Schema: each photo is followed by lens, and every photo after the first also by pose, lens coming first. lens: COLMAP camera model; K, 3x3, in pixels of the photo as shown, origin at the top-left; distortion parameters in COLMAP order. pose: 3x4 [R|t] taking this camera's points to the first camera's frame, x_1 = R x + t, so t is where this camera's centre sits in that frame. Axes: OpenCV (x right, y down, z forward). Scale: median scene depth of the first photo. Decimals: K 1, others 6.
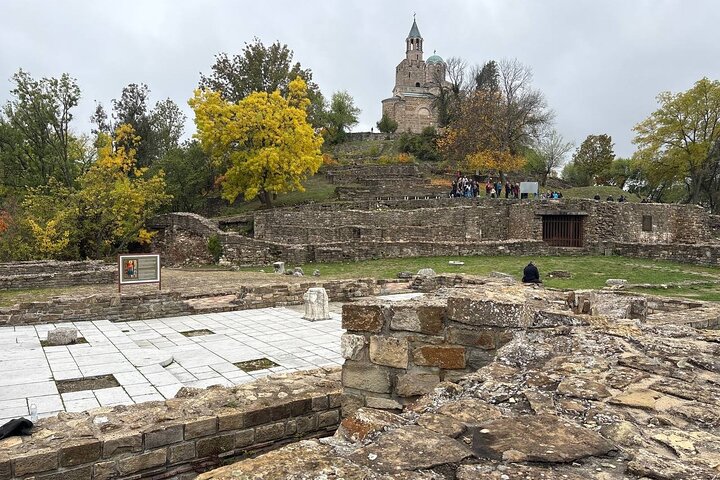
lens RADIAL K [[566.7, 0, 358.5], [0, 566.7, 239.2], [0, 0, 1]] dist [0.032021, -0.024291]
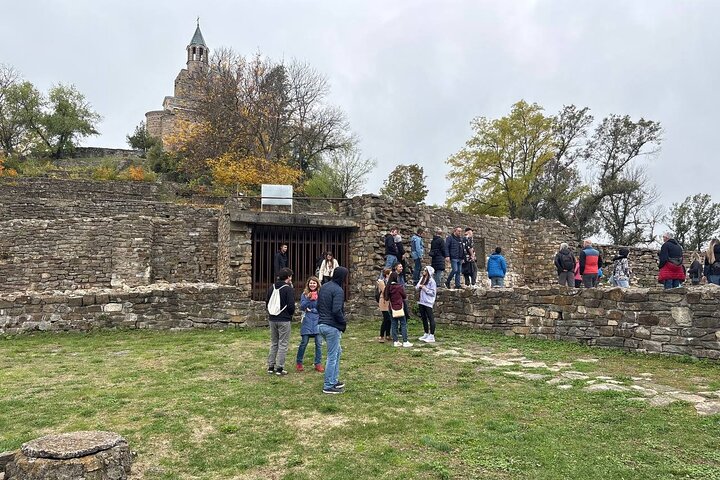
lens RADIAL K [[566.7, 0, 360.0], [0, 566.7, 239.3], [0, 0, 1]] dist [0.032021, -0.024291]
pose [[0.957573, 0.016583, 0.287712, 0.122086], [0.013310, 0.994733, -0.101632, 0.004652], [-0.287882, 0.101149, 0.952309, 0.256874]]
